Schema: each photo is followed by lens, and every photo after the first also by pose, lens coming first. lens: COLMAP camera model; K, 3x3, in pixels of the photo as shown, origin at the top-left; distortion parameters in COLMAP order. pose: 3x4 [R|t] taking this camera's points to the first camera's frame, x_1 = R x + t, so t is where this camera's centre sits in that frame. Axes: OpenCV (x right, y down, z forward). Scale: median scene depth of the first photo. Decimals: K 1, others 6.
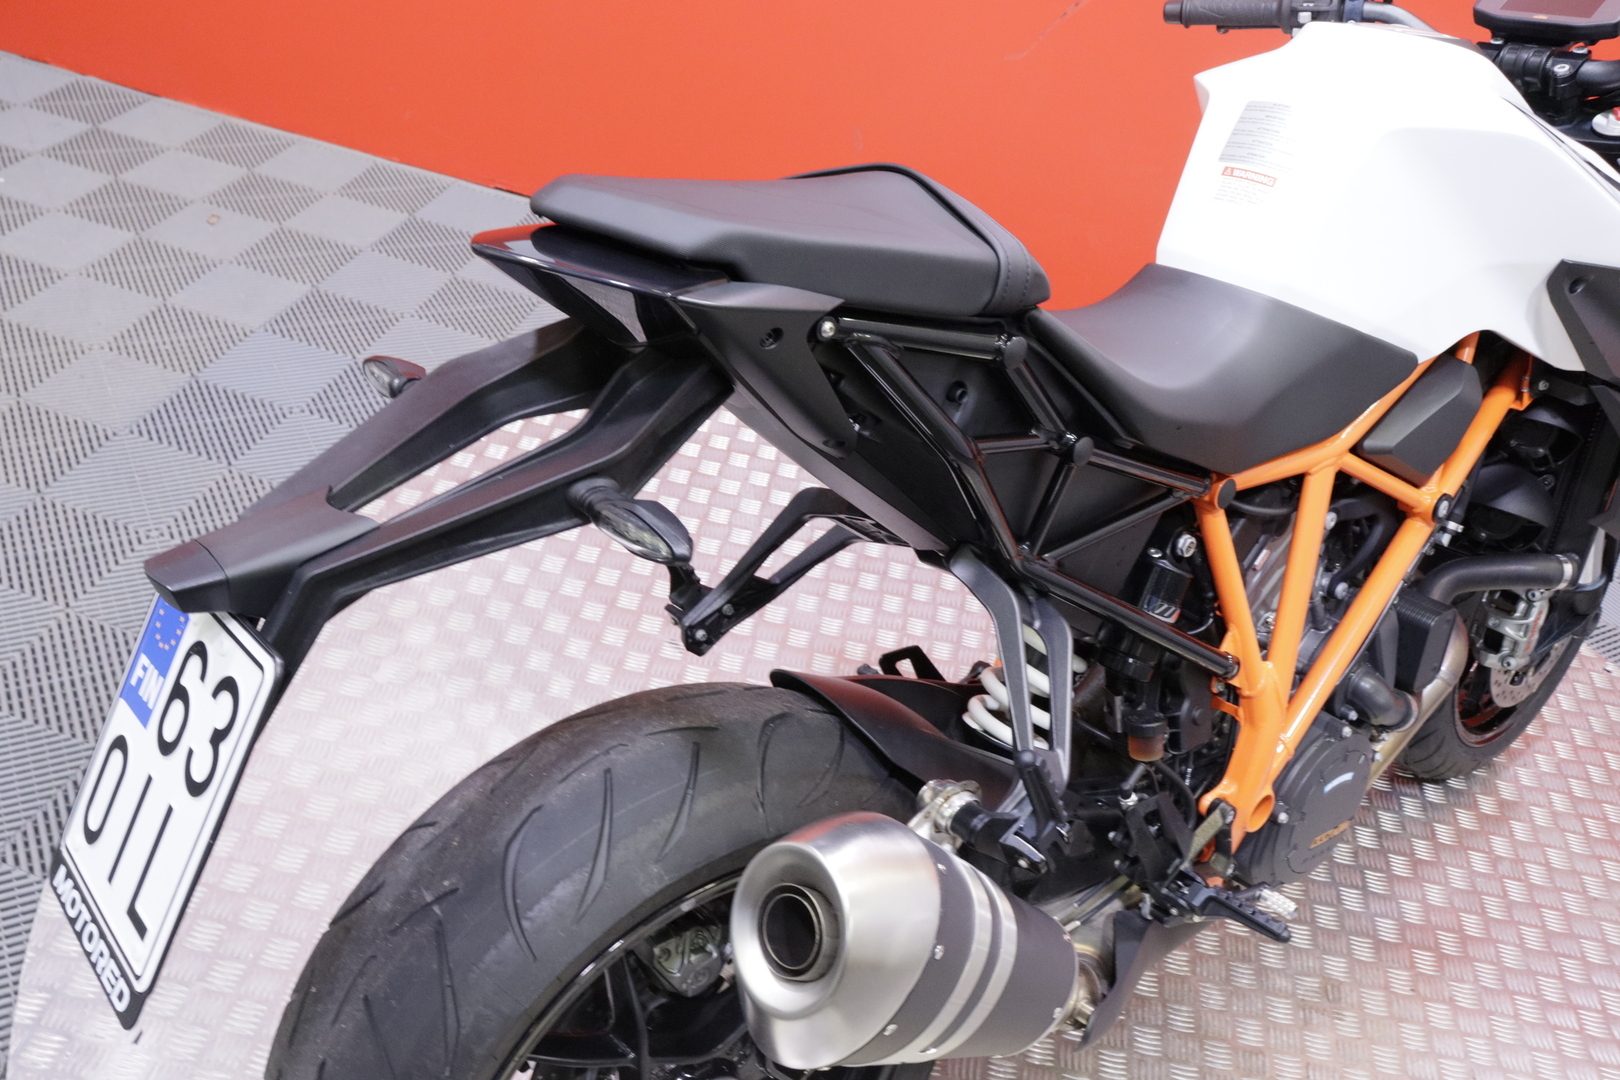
lens RADIAL K [[1562.1, 0, 810.0], [0, 1562.1, 540.0], [0, 0, 1]] dist [-0.209661, 0.260022]
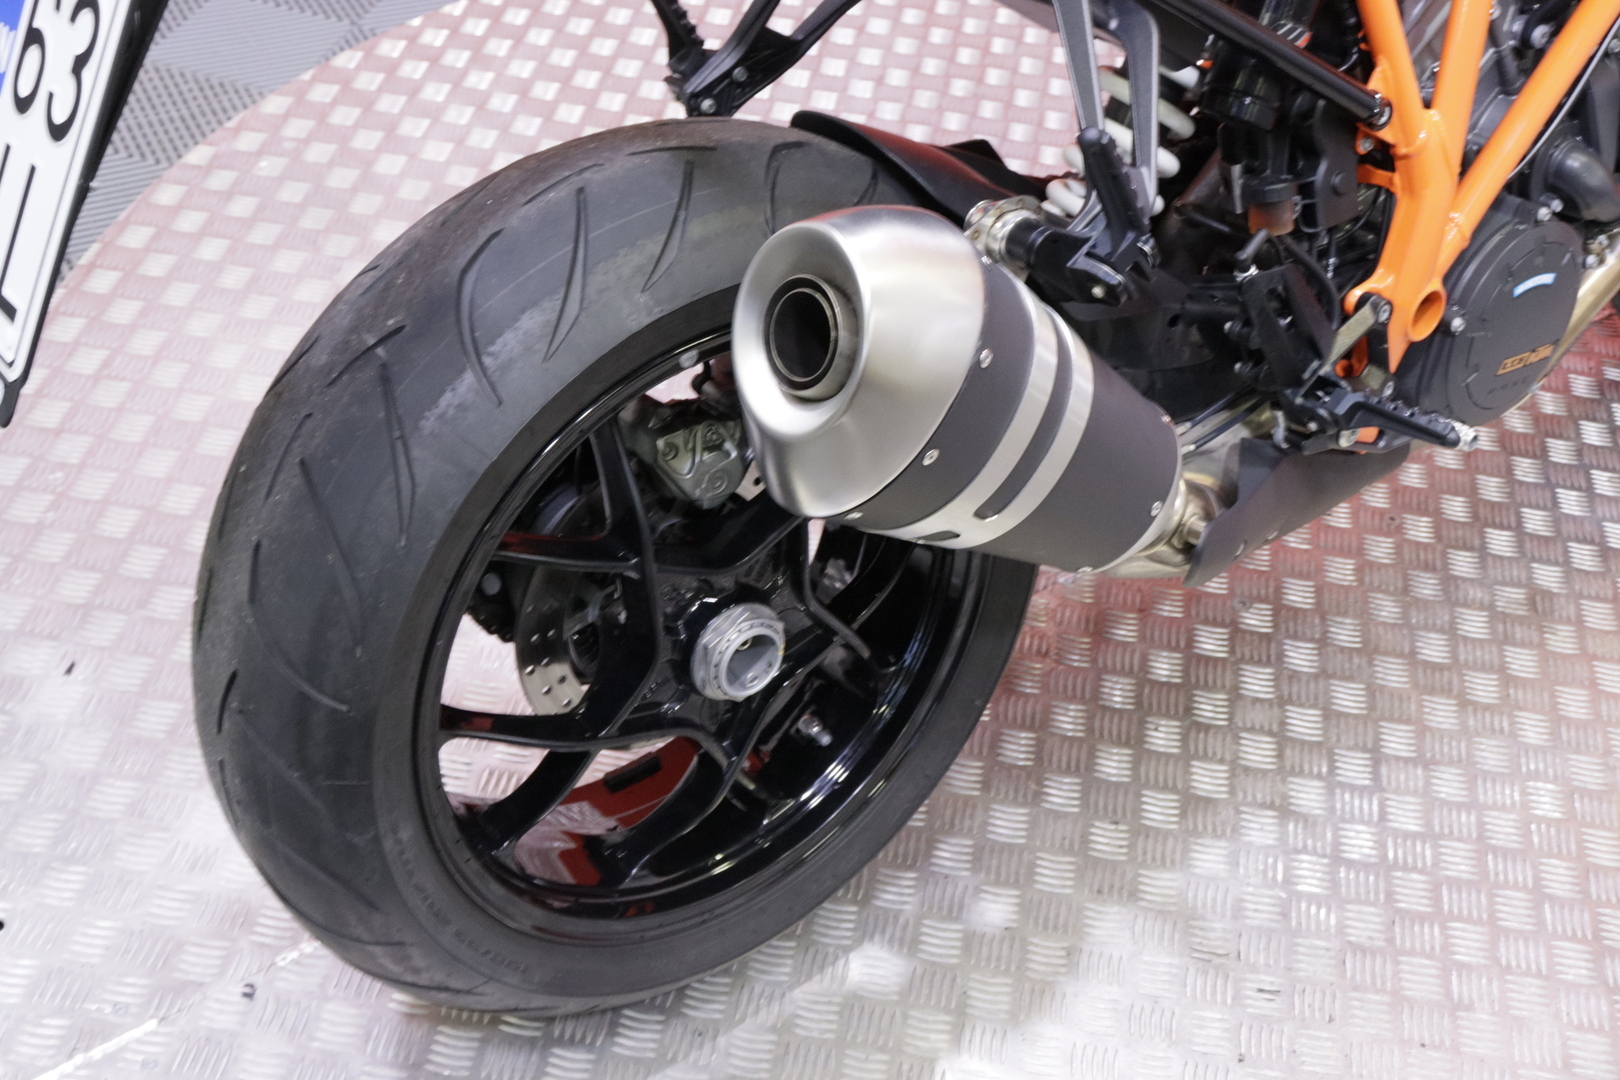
lens RADIAL K [[1947.4, 0, 761.2], [0, 1947.4, 543.7], [0, 0, 1]] dist [-0.101750, 0.255451]
pose [[0.996069, -0.041178, -0.078434, 0.028668], [0.053405, 0.985540, 0.160804, 0.131172], [0.070678, -0.164361, 0.983865, -0.028197]]
